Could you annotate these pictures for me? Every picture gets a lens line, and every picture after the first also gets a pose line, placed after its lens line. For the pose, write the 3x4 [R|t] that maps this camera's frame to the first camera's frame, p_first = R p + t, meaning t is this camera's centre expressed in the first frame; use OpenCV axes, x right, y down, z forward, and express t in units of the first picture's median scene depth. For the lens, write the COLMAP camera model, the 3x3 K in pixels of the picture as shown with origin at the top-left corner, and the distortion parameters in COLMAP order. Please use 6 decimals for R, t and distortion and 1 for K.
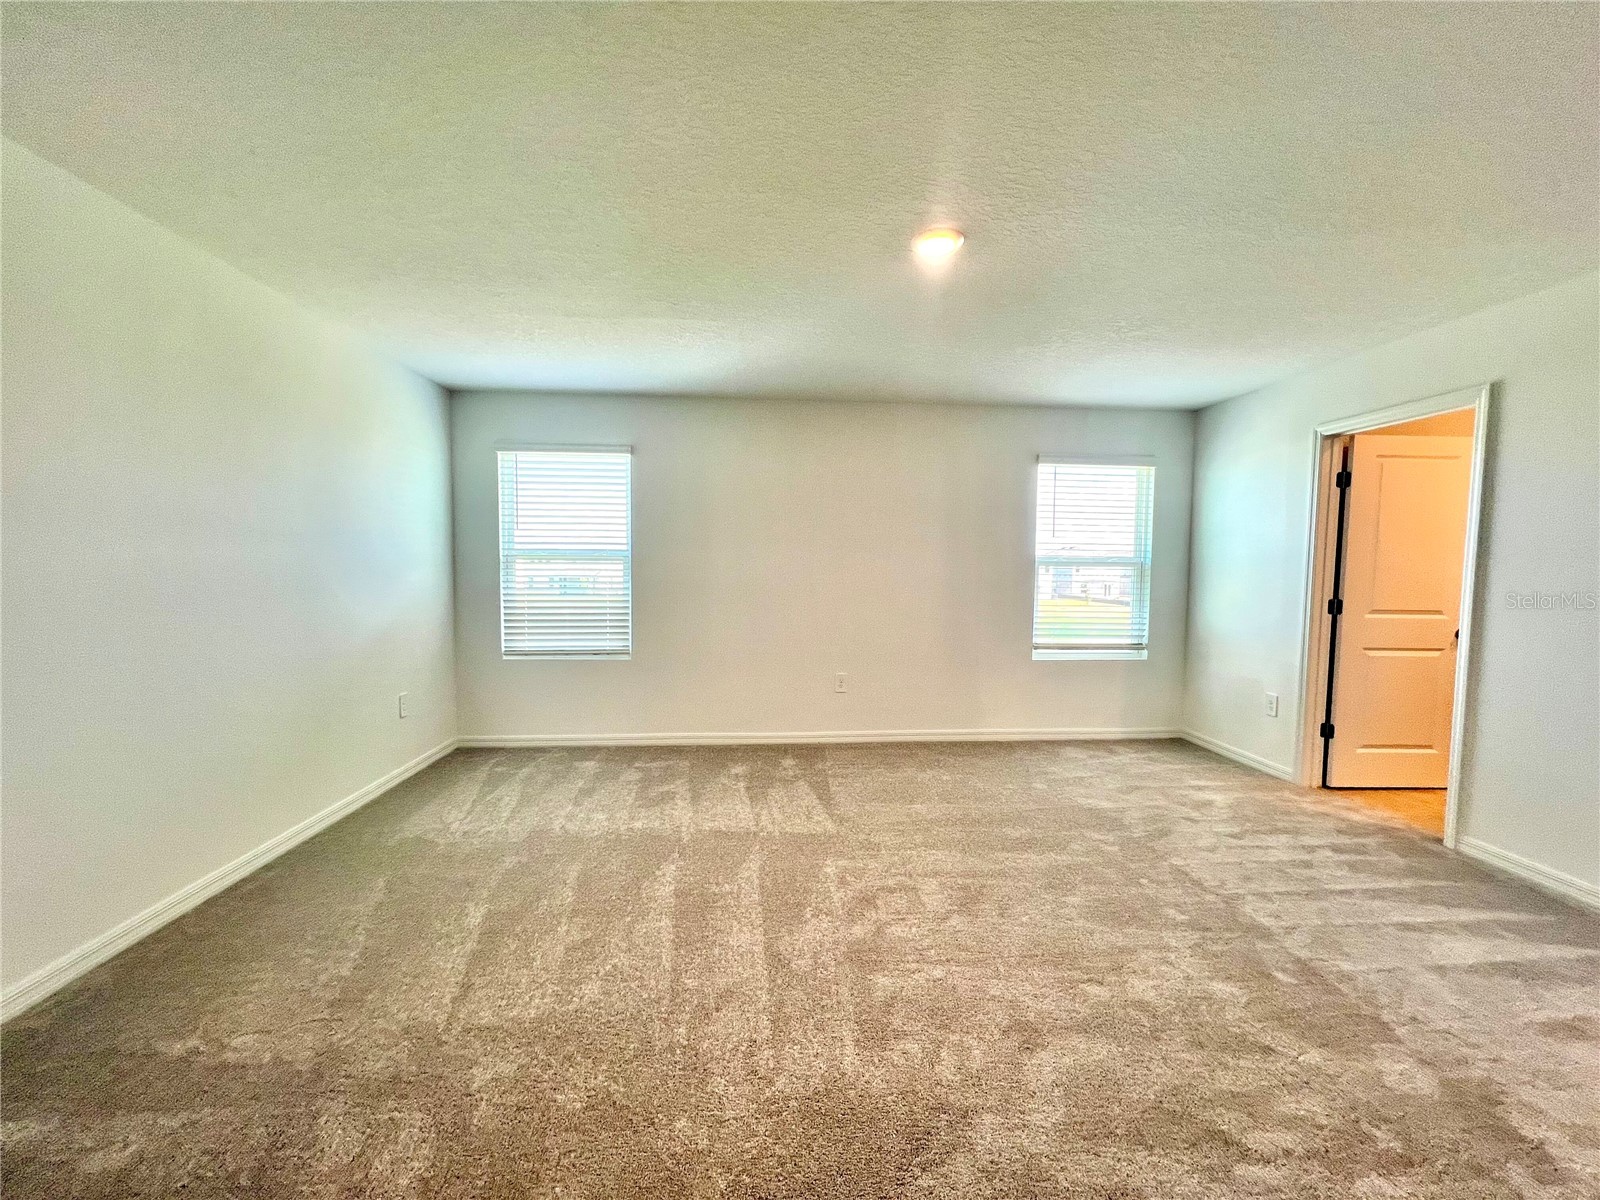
lens RADIAL K [[641.6, 0, 803.6], [0, 641.6, 601.2], [0, 0, 1]] dist [-0.000939, 0.000410]
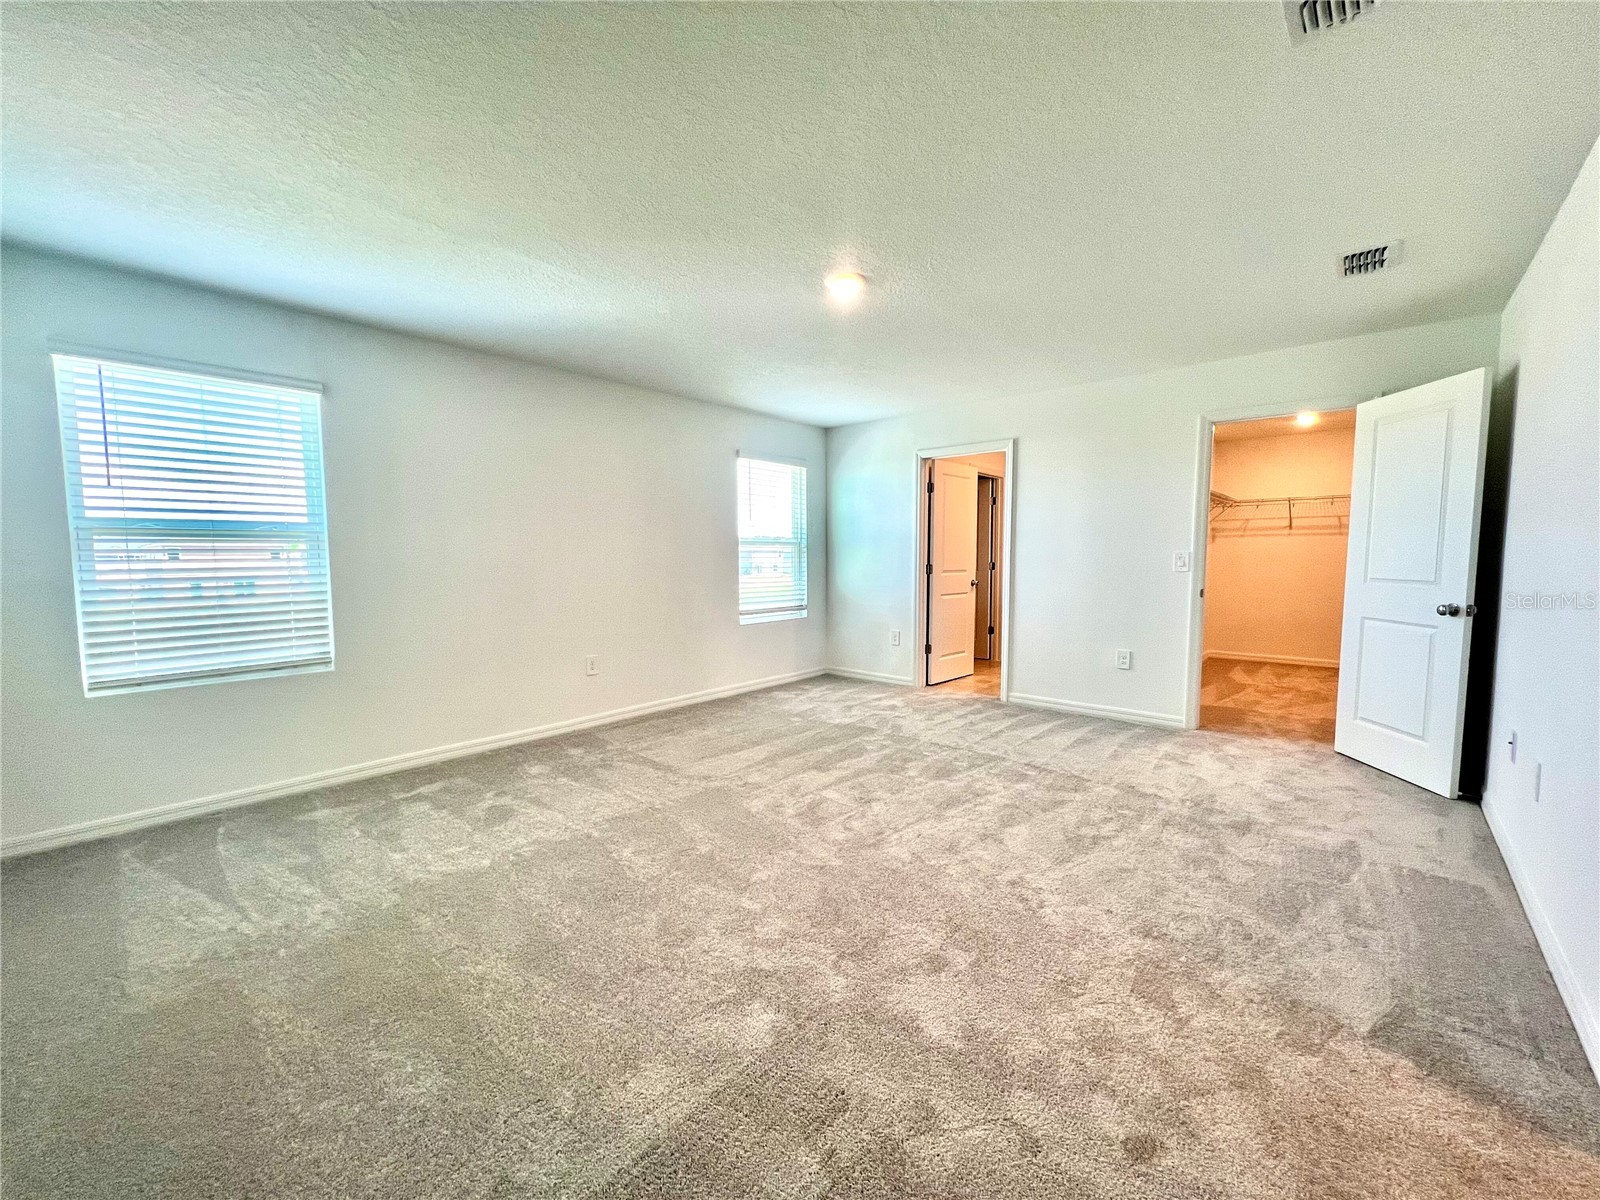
lens RADIAL K [[641.6, 0, 804.2], [0, 641.6, 602.1], [0, 0, 1]] dist [-0.000939, 0.000410]
pose [[0.714565, -0.063750, 0.696659, -0.476473], [0.049291, 0.997952, 0.040763, 0.009711], [-0.697831, 0.005211, 0.716244, 0.093911]]
